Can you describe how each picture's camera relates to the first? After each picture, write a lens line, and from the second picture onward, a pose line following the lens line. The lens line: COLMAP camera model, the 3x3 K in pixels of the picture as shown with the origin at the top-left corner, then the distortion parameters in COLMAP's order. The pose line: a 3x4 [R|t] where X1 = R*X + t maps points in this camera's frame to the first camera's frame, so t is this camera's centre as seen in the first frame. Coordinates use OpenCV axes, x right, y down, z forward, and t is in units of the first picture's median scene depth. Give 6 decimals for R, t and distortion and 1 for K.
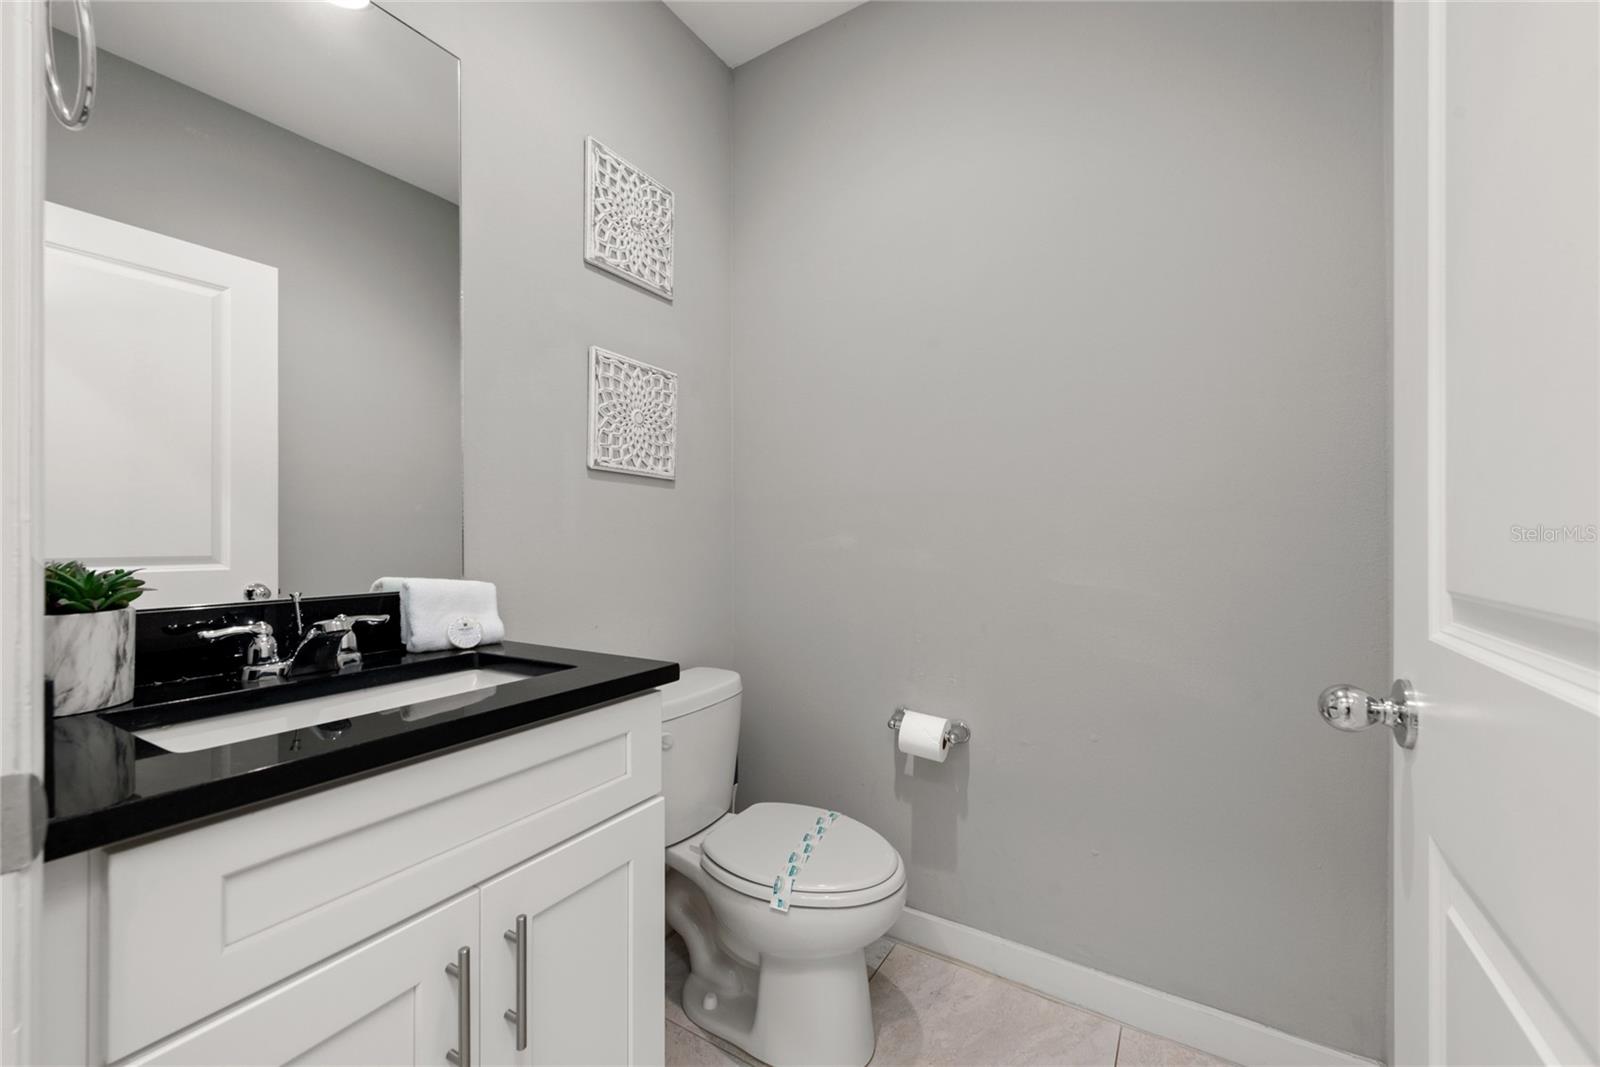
lens RADIAL K [[627.2, 0, 805.4], [0, 627.2, 531.9], [0, 0, 1]] dist [0.001478, -0.000294]
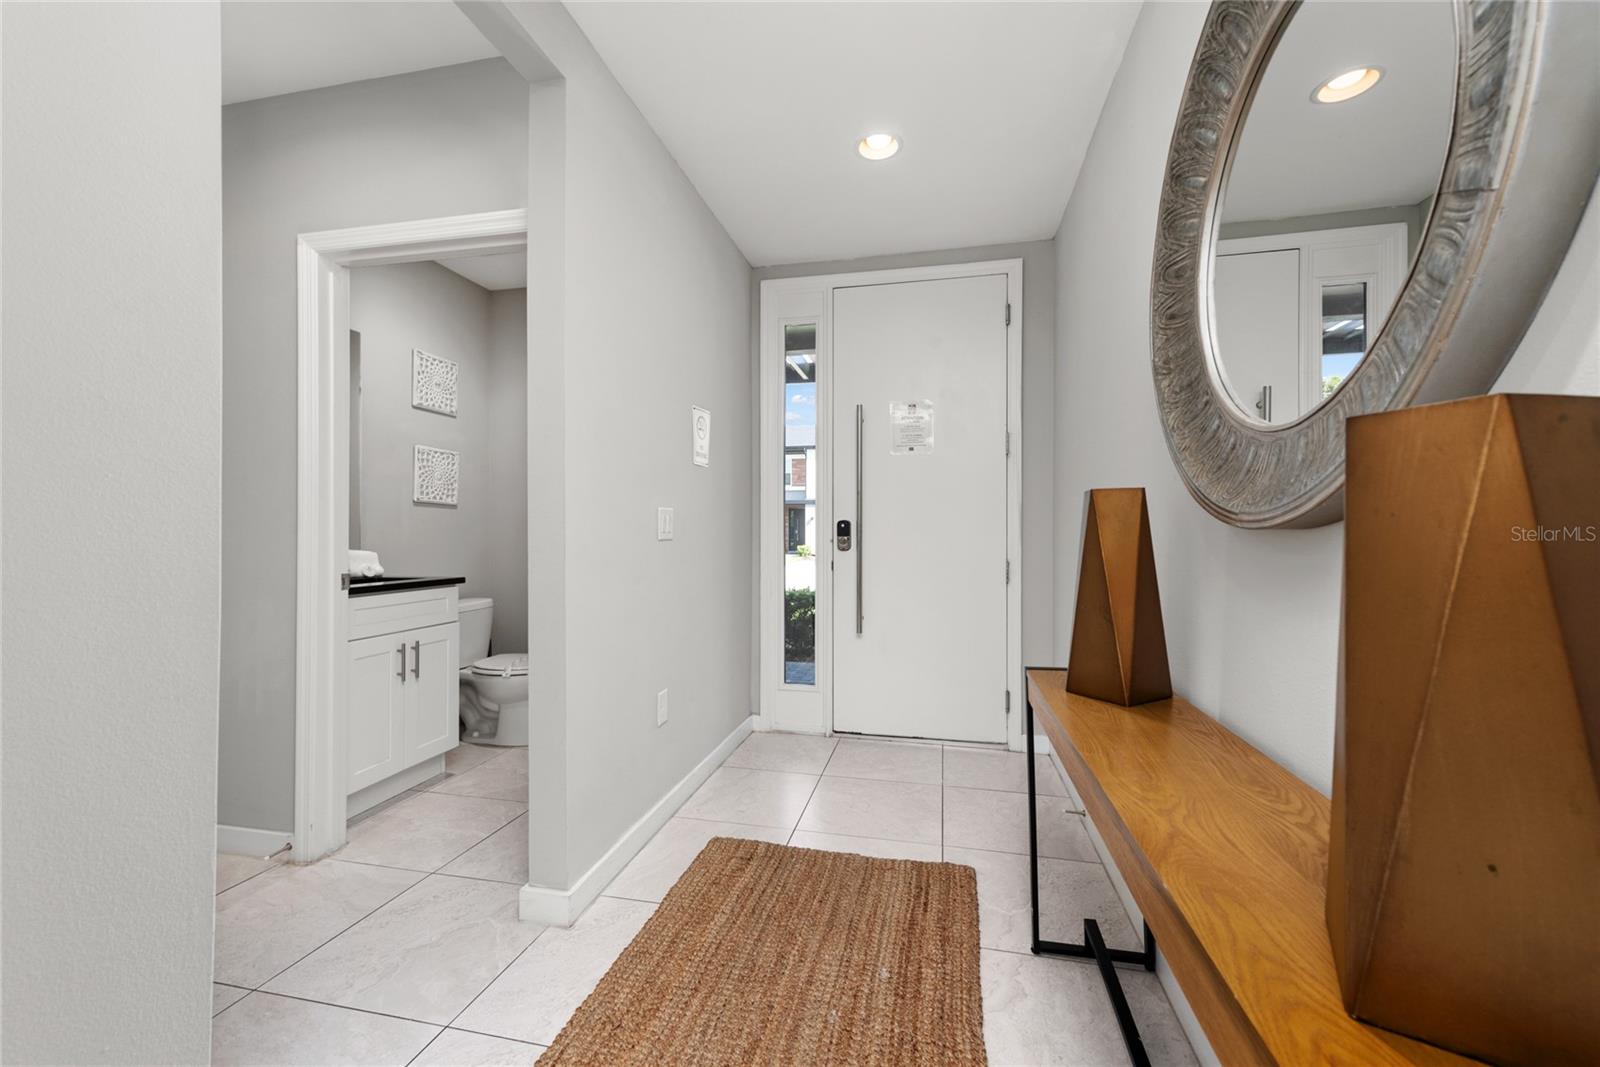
lens RADIAL K [[627.2, 0, 805.4], [0, 627.2, 531.9], [0, 0, 1]] dist [0.001478, -0.000294]
pose [[0.944138, 0.005896, 0.329499, 0.209327], [-0.008298, 0.999948, 0.005884, -0.020238], [-0.329447, -0.008290, 0.944138, -1.443996]]
